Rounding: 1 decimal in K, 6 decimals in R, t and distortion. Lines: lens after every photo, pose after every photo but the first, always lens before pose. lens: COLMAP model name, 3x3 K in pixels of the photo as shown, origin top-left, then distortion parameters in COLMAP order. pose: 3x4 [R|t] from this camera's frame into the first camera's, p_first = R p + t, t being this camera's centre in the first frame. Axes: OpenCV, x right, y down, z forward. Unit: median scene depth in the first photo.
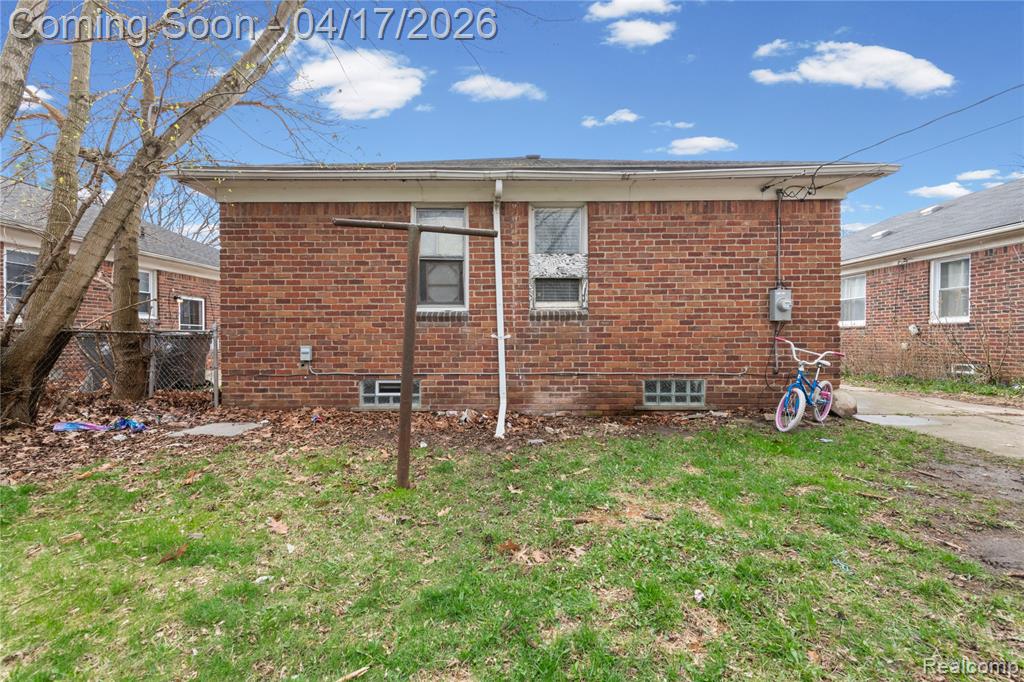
lens RADIAL K [[408.4, 0, 512.0], [0, 408.4, 341.0], [0, 0, 1]] dist [0.012090, -0.000097]
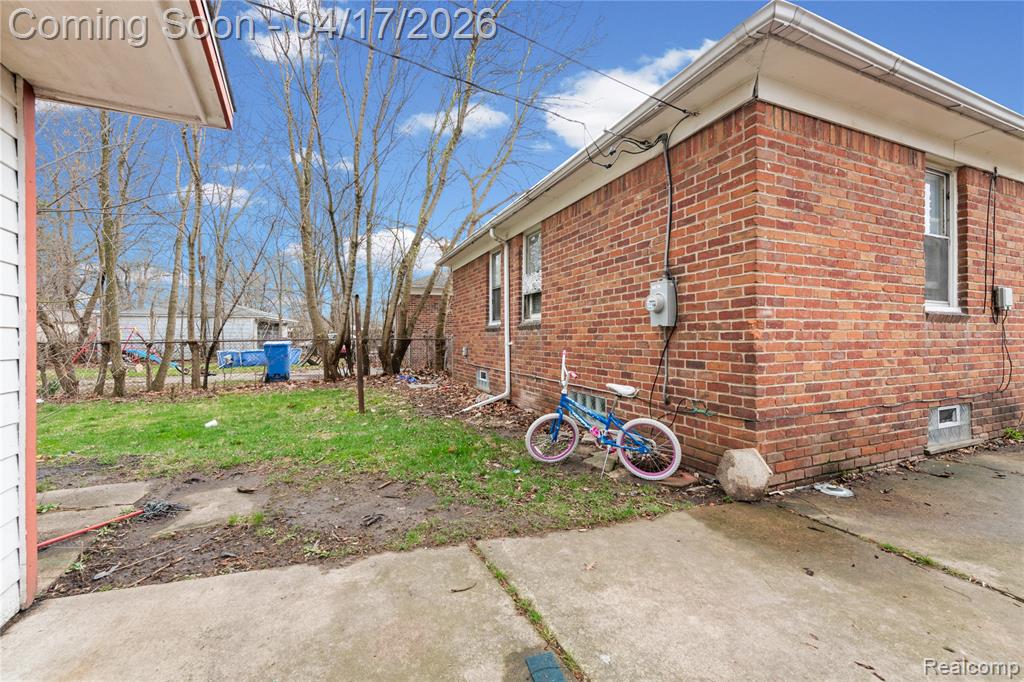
lens RADIAL K [[408.4, 0, 512.0], [0, 408.4, 341.0], [0, 0, 1]] dist [0.012090, -0.000097]
pose [[0.400894, 0.009372, -0.916077, 1.162879], [-0.012036, 0.999915, 0.004963, -0.024990], [0.916045, 0.009036, 0.400973, 0.490860]]
